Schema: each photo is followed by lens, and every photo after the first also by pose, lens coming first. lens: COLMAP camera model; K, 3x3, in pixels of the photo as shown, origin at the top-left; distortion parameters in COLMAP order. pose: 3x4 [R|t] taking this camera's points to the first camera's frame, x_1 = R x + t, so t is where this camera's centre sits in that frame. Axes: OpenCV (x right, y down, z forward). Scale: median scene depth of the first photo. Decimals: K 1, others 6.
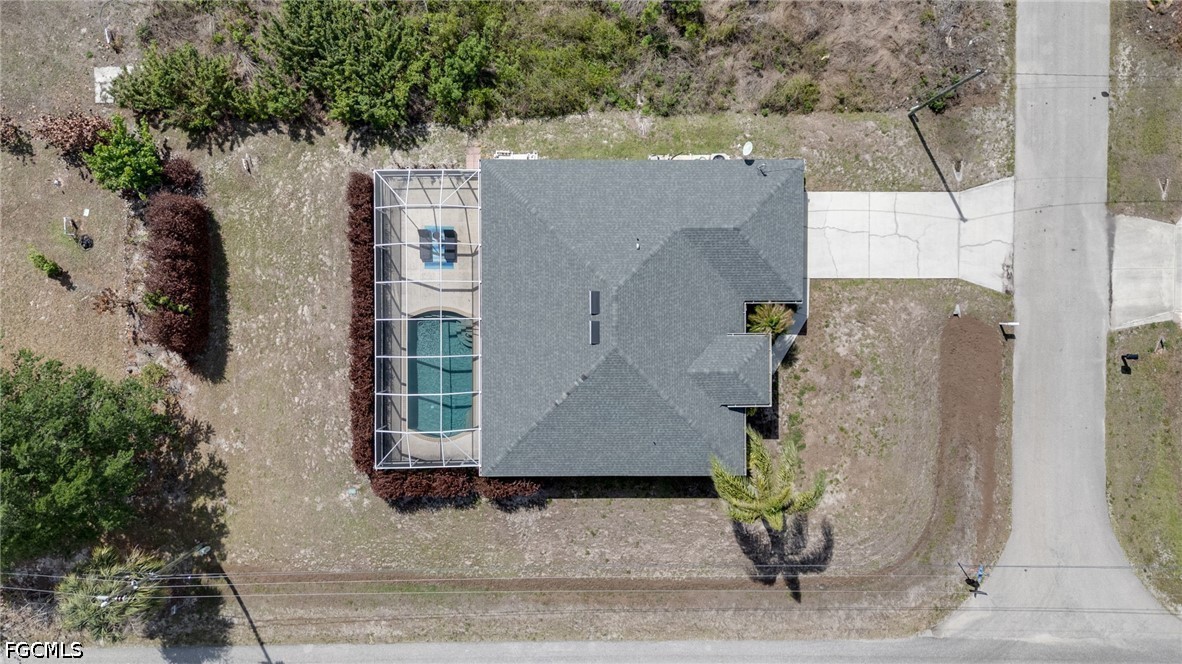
lens RADIAL K [[863.8, 0, 585.7], [0, 863.8, 310.5], [0, 0, 1]] dist [0.099620, -0.122009]
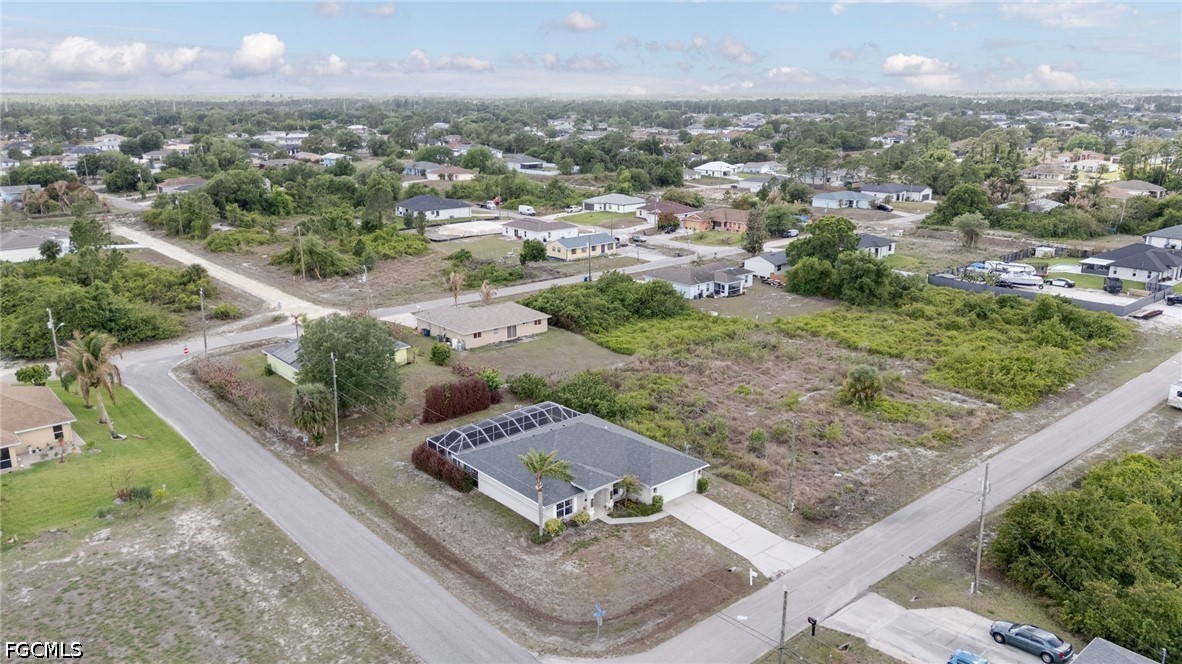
lens RADIAL K [[863.8, 0, 585.7], [0, 863.8, 310.5], [0, 0, 1]] dist [0.099620, -0.122009]
pose [[0.649050, 0.167941, -0.741977, 1.235803], [-0.760742, 0.146469, -0.632312, 0.997607], [0.002486, 0.974855, 0.222825, 0.291122]]
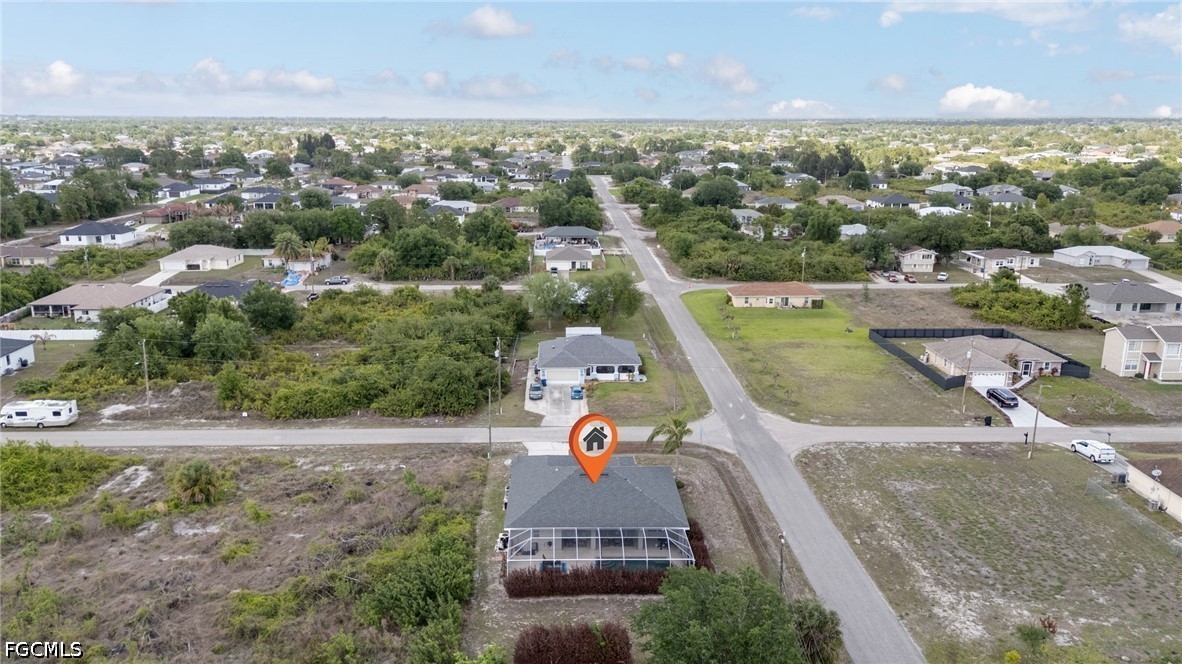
lens RADIAL K [[871.3, 0, 584.5], [0, 871.3, 329.8], [0, 0, 1]] dist [0.121993, -0.182635]
pose [[-0.026229, -0.248055, 0.968391, -1.573082], [0.999597, -0.016999, 0.022720, -0.041876], [0.010826, 0.968597, 0.248401, 0.183179]]
